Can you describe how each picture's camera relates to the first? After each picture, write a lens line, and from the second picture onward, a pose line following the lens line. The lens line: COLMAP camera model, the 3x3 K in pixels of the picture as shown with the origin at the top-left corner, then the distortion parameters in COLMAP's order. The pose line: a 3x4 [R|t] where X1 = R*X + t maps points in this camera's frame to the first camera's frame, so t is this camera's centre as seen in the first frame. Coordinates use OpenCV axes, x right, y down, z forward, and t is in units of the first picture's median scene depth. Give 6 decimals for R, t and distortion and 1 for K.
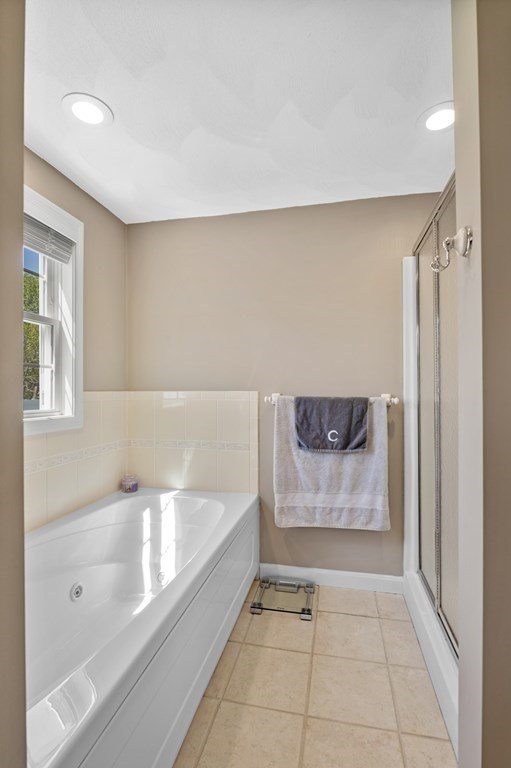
lens RADIAL K [[373.2, 0, 256.1], [0, 373.2, 385.9], [0, 0, 1]] dist [0.005259, 0.000400]
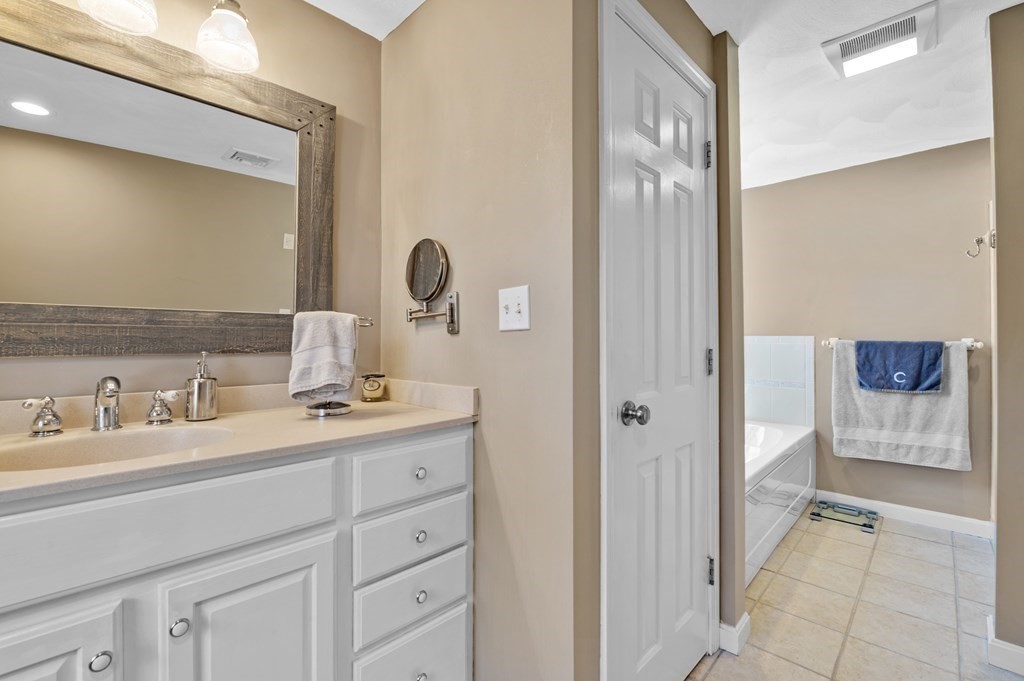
lens RADIAL K [[464.1, 0, 492.9], [0, 464.1, 334.8], [0, 0, 1]] dist [-0.009321, -0.000348]
pose [[0.850697, -0.001786, -0.525654, -0.093268], [0.002756, 0.999996, 0.001063, 0.006844], [0.525650, -0.002353, 0.850698, -0.741735]]
